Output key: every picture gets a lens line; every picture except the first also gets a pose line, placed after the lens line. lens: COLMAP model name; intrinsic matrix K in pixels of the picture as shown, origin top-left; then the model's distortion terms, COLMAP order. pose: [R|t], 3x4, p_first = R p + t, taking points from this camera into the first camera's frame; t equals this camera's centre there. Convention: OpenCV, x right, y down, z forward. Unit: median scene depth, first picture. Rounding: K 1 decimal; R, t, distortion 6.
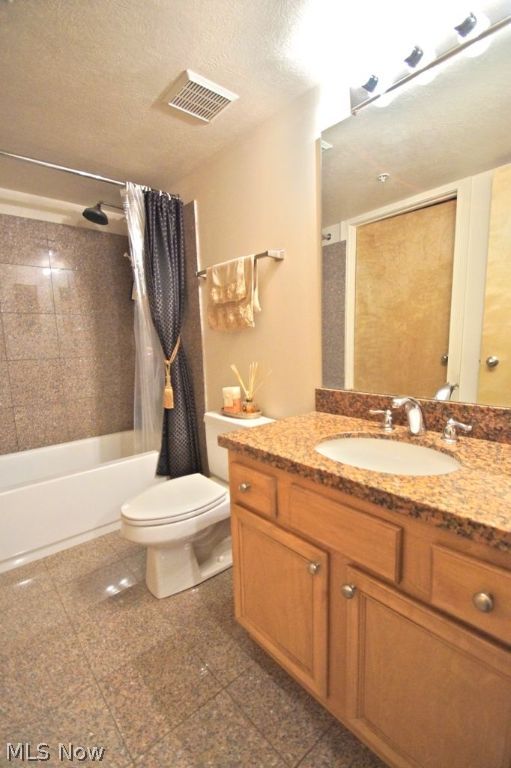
lens RADIAL K [[346.7, 0, 235.0], [0, 346.7, 380.7], [0, 0, 1]] dist [0.010944, -0.013928]
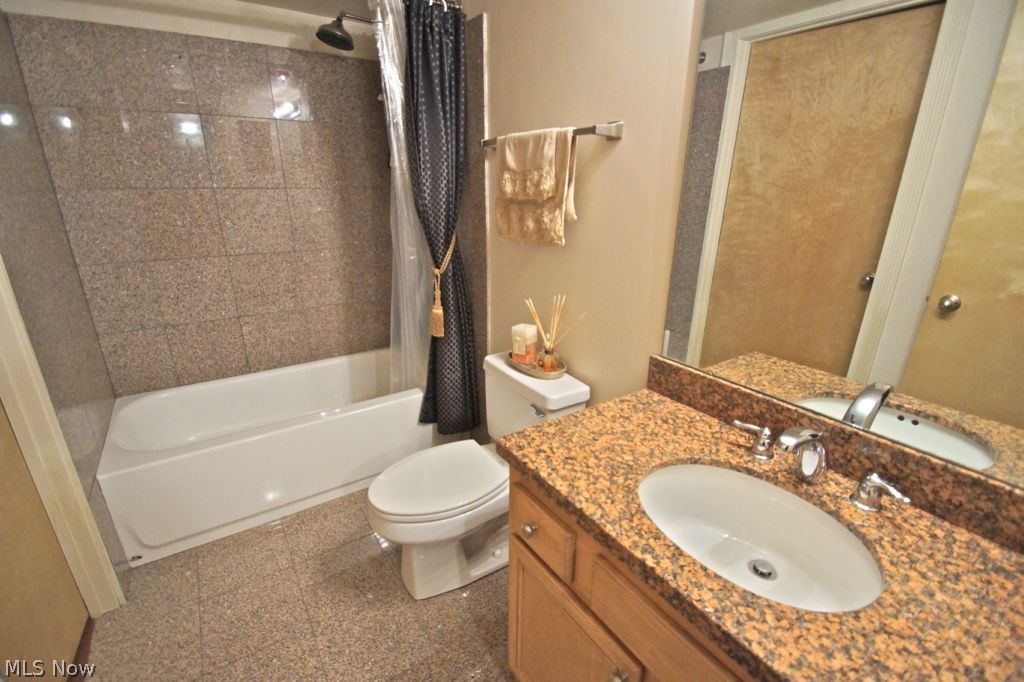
lens RADIAL K [[462.2, 0, 476.1], [0, 462.2, 347.6], [0, 0, 1]] dist [0.010944, -0.013928]
pose [[0.991154, 0.062302, -0.117183, 0.004234], [-0.036625, 0.977080, 0.209698, -0.123961], [0.127562, -0.203551, 0.970719, 0.083183]]
